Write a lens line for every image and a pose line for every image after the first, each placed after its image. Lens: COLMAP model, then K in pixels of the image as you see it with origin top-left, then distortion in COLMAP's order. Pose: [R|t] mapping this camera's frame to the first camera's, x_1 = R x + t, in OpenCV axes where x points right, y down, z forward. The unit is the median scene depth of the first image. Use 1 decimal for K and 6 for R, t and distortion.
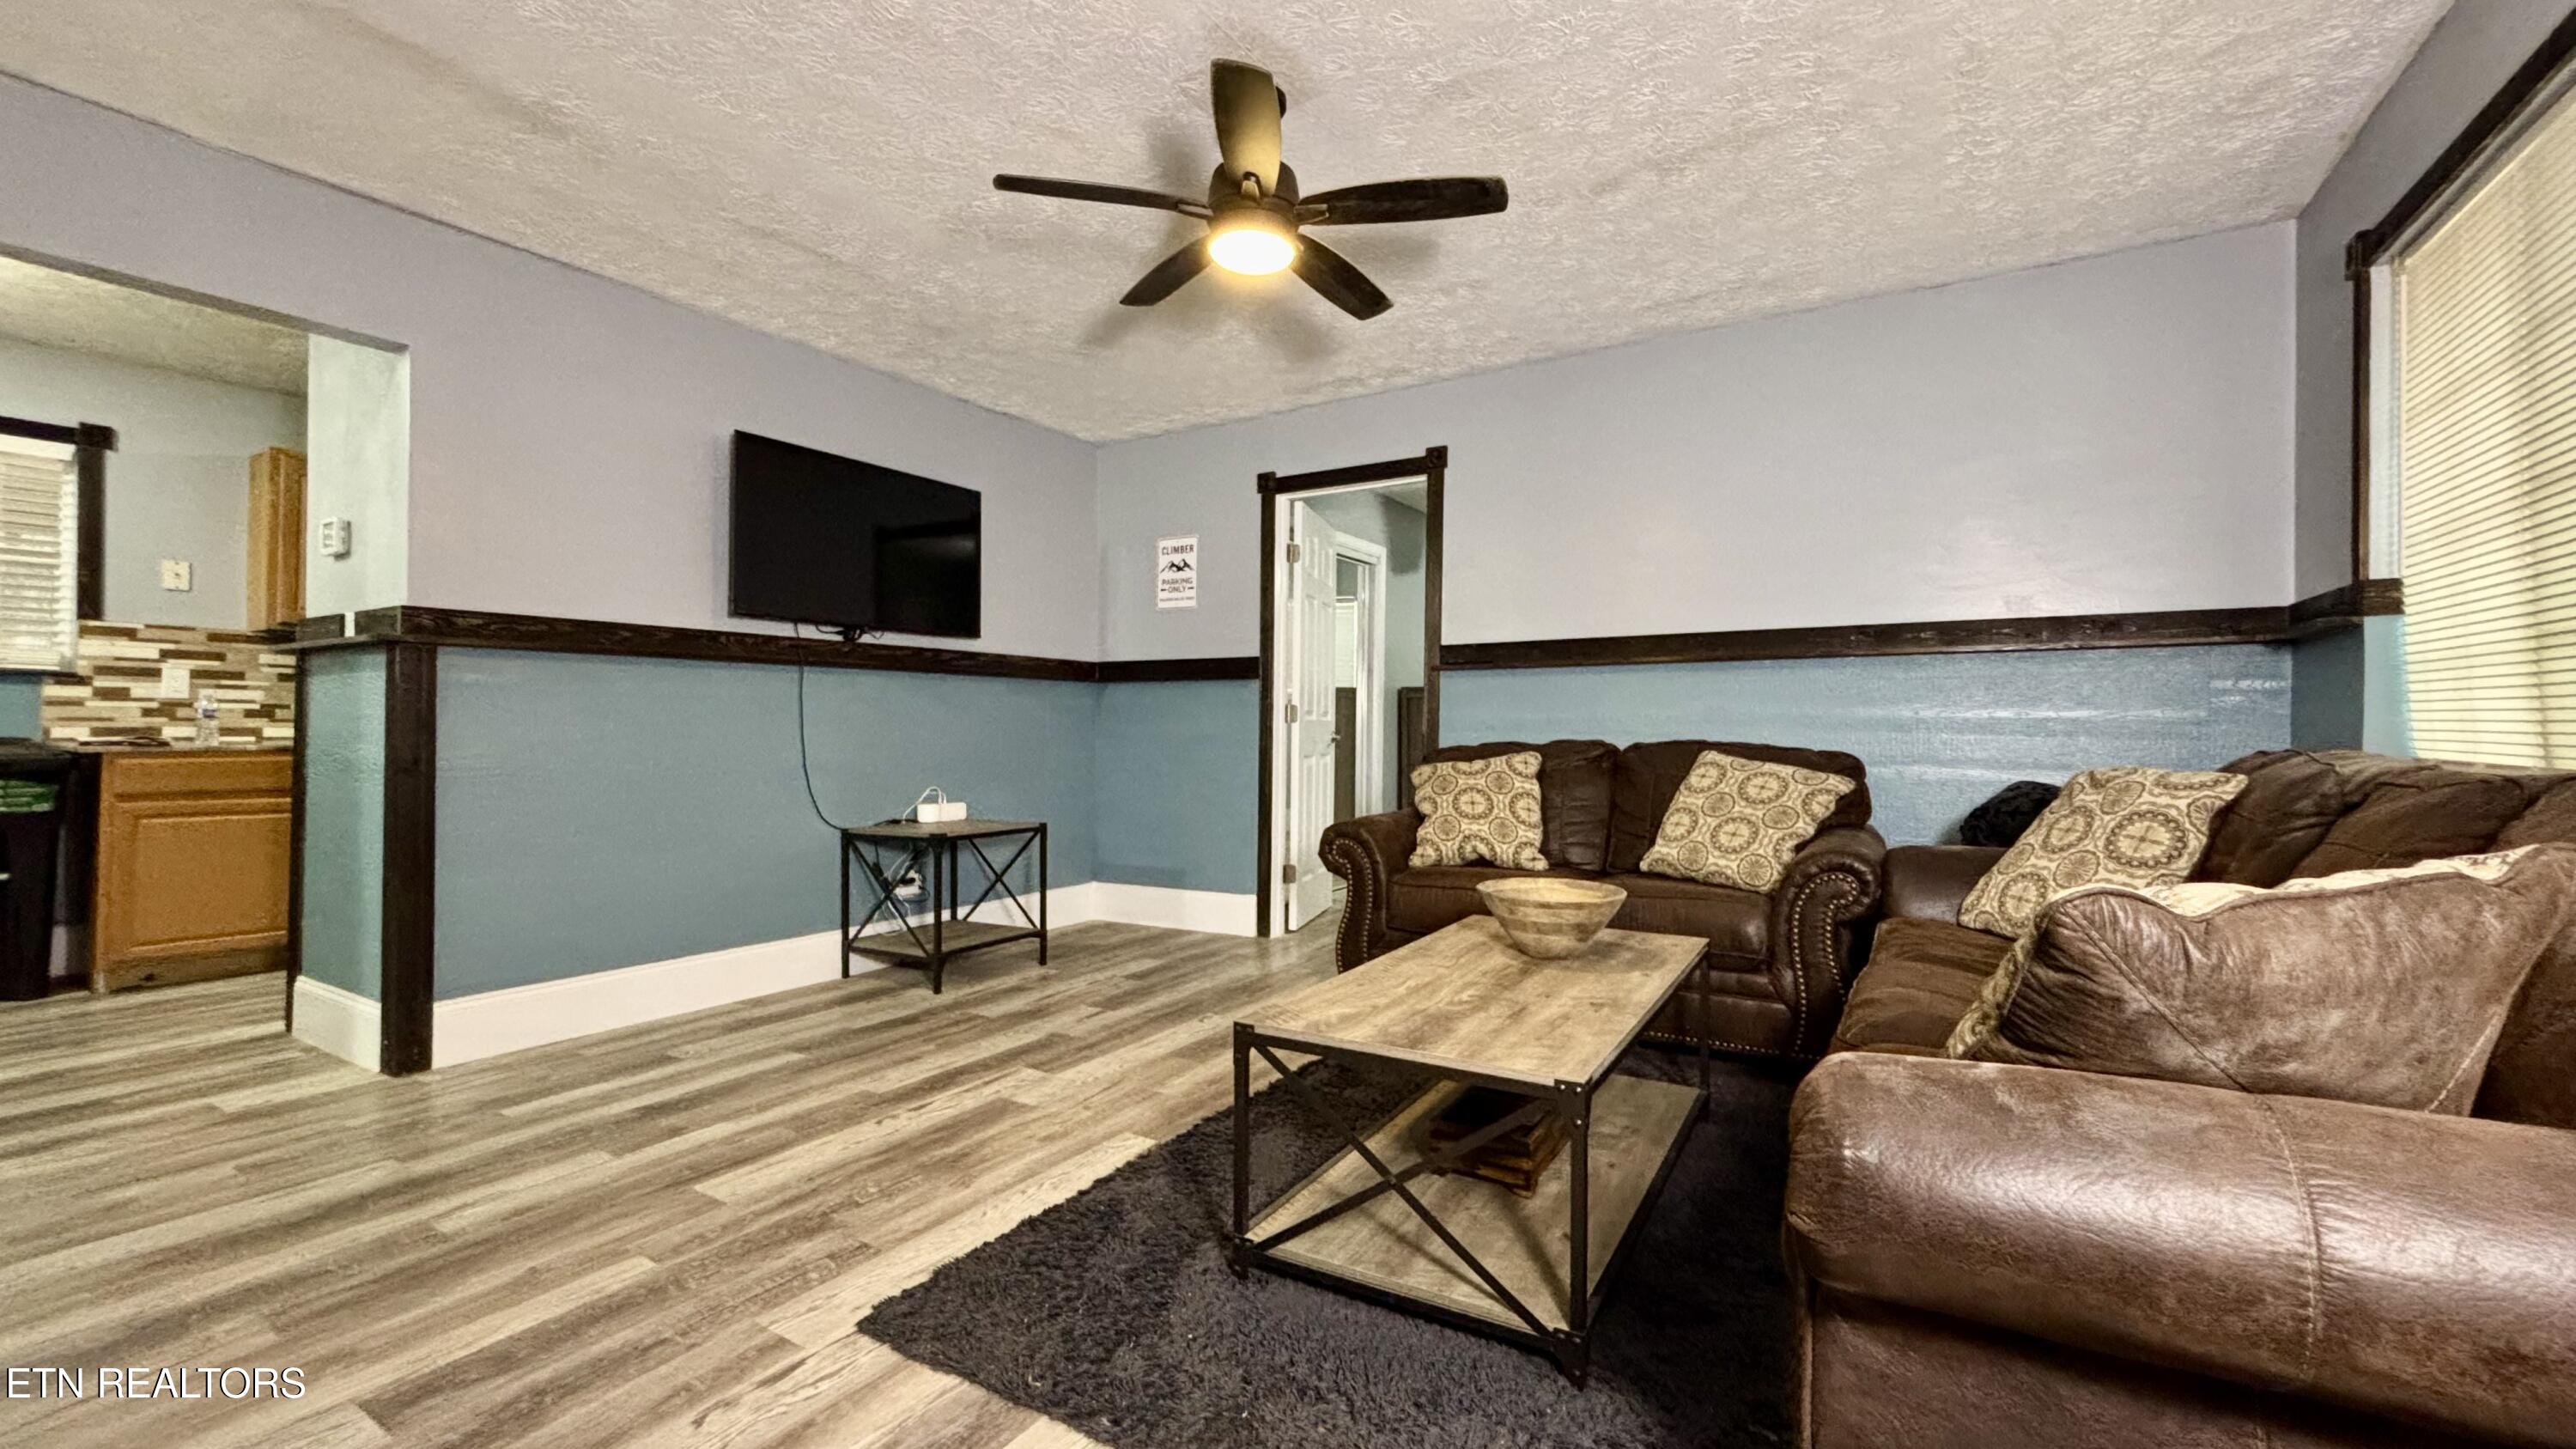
lens RADIAL K [[1049.8, 0, 1280.6], [0, 1049.8, 711.3], [0, 0, 1]] dist [0.011961, -0.000679]
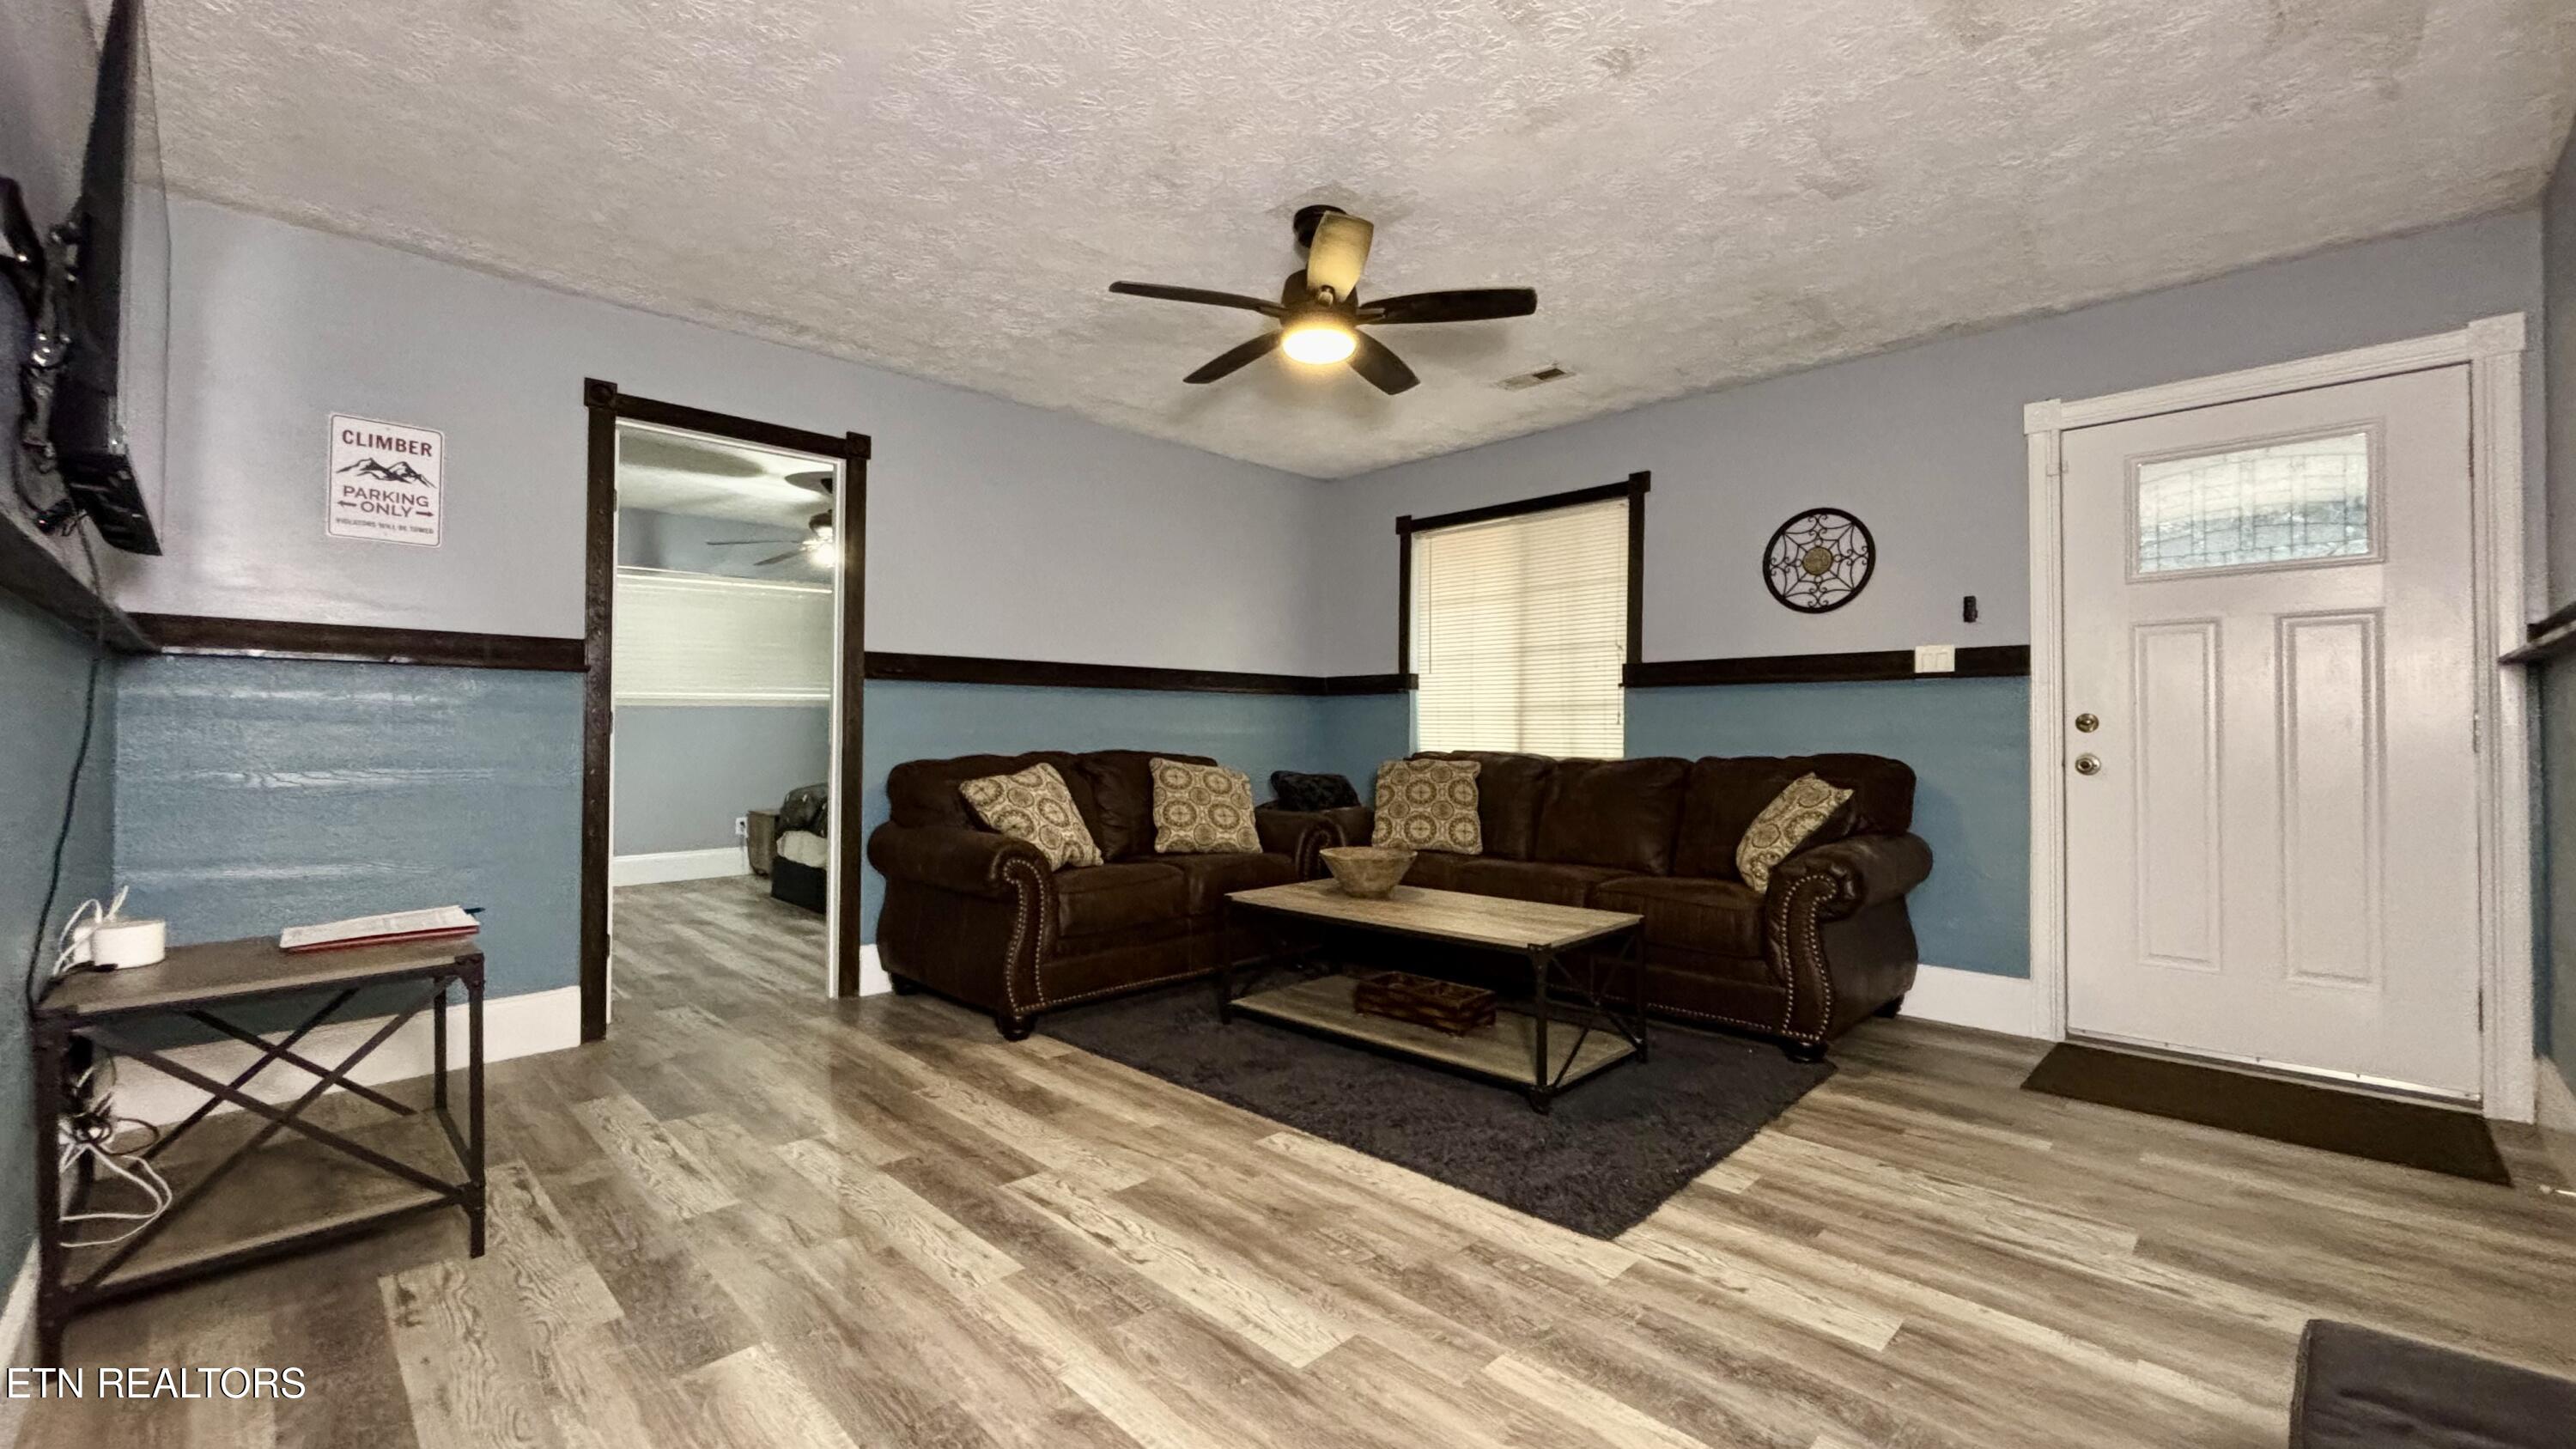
lens RADIAL K [[1049.8, 0, 1284.9], [0, 1049.8, 717.6], [0, 0, 1]] dist [0.011961, -0.000679]
pose [[0.216266, 0.015469, 0.976212, -1.090000], [-0.014528, 0.999815, -0.012625, 0.001721], [-0.976226, -0.011452, 0.216450, 0.720403]]
